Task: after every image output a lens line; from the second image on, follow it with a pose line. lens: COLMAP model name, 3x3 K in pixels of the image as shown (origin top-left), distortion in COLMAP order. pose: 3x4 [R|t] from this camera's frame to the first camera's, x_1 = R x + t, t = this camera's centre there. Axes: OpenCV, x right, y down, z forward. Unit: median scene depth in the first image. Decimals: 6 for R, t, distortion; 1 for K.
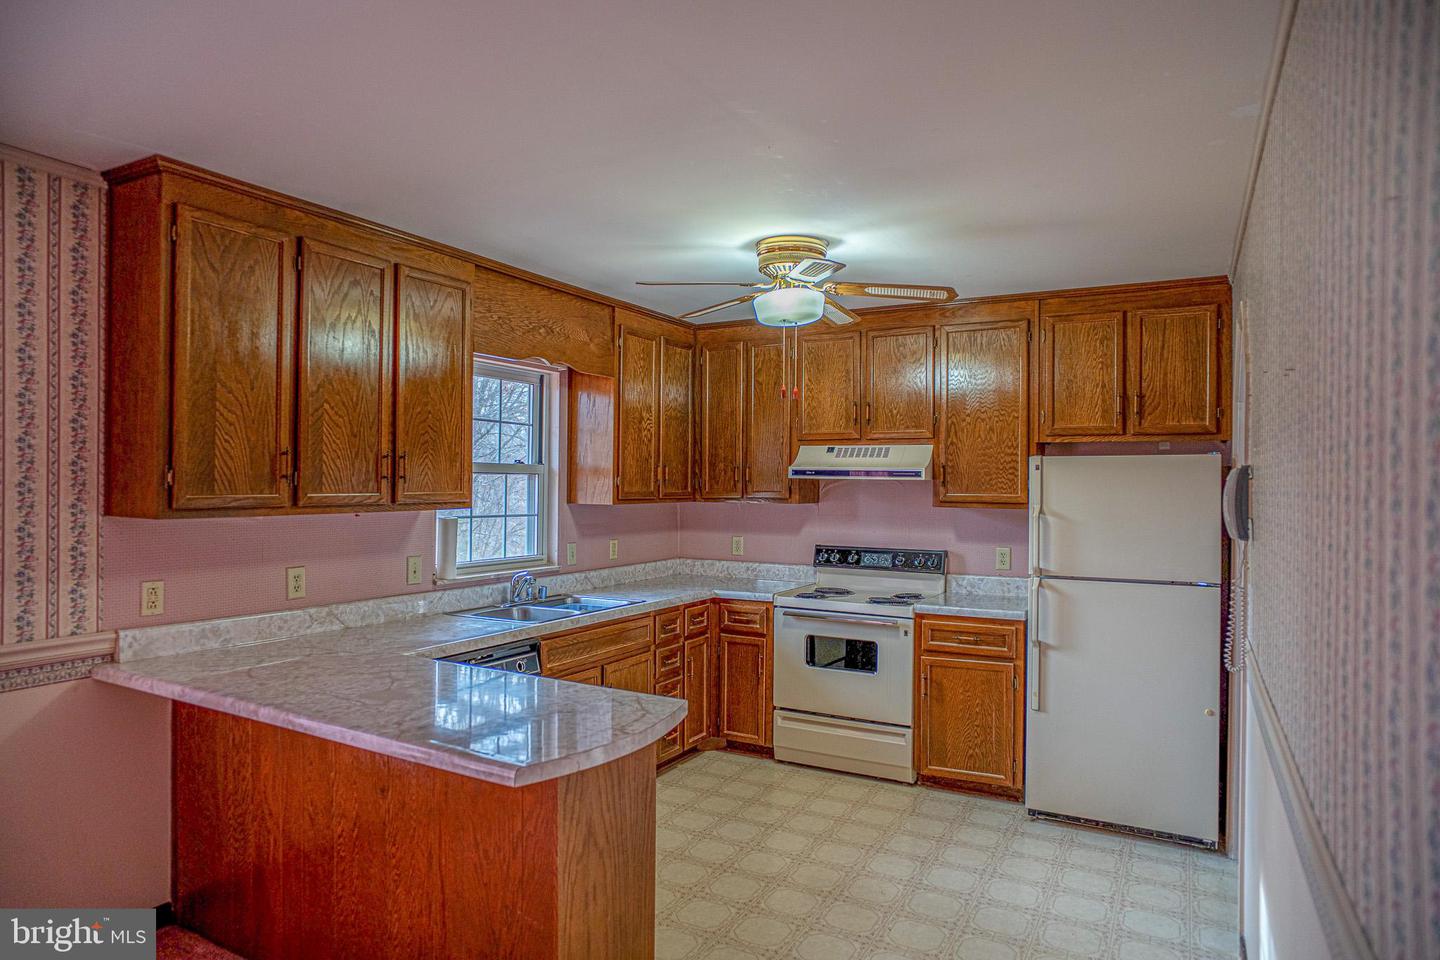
lens RADIAL K [[847.9, 0, 720.0], [0, 847.9, 480.0], [0, 0, 1]] dist [-0.062947, 0.054403]
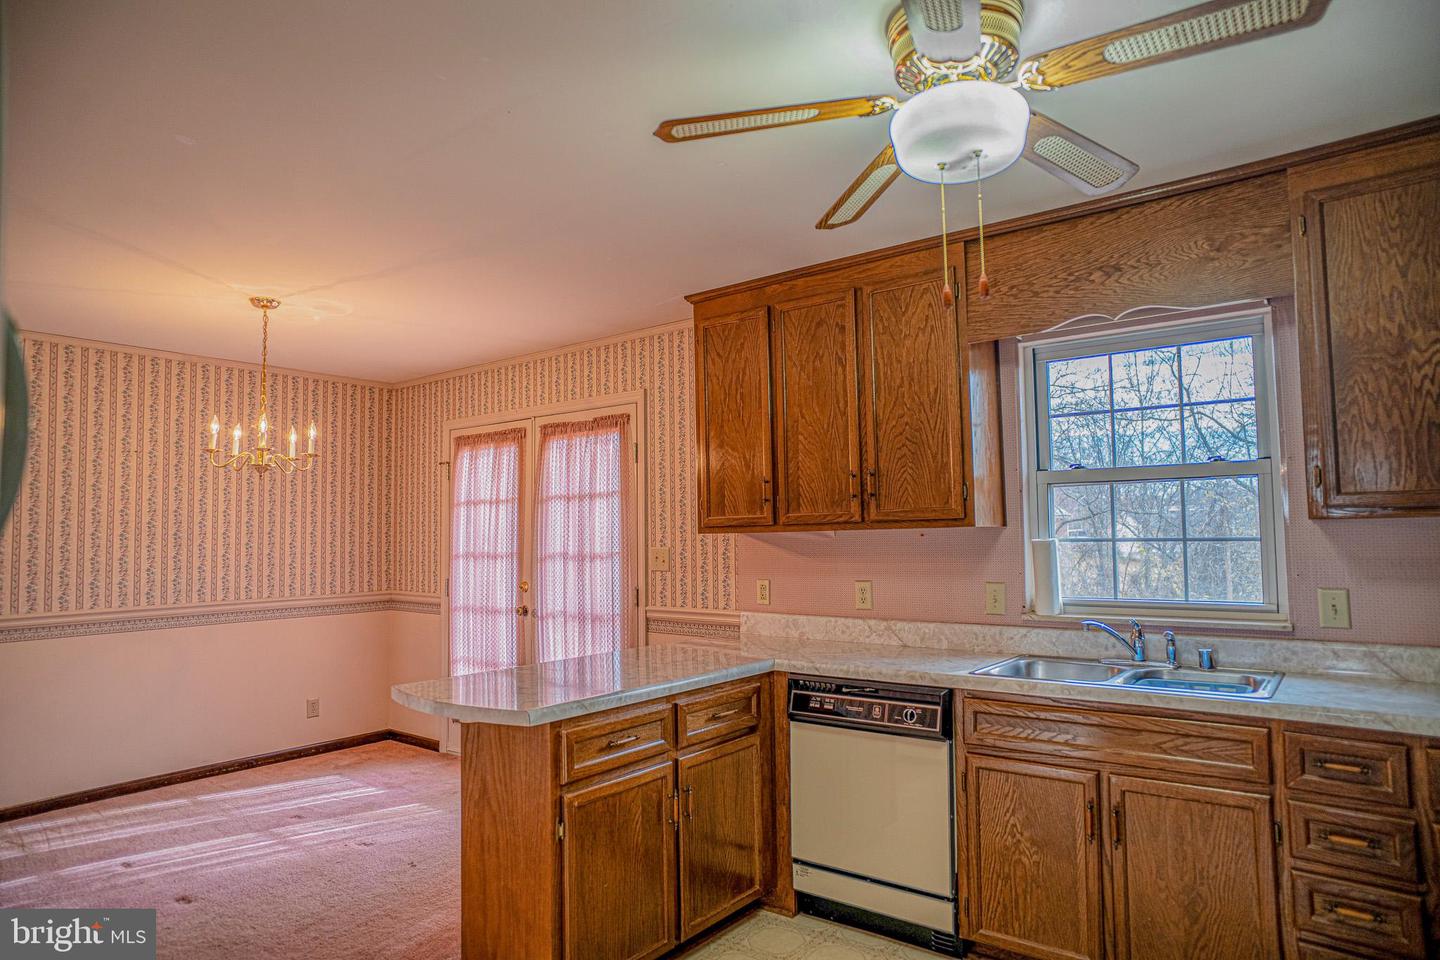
lens RADIAL K [[847.9, 0, 720.0], [0, 847.9, 480.0], [0, 0, 1]] dist [-0.062947, 0.054403]
pose [[-0.139387, -0.073342, -0.987518, 0.655642], [0.017638, 0.996911, -0.076529, 0.054255], [0.990081, -0.028085, -0.137663, 0.991613]]
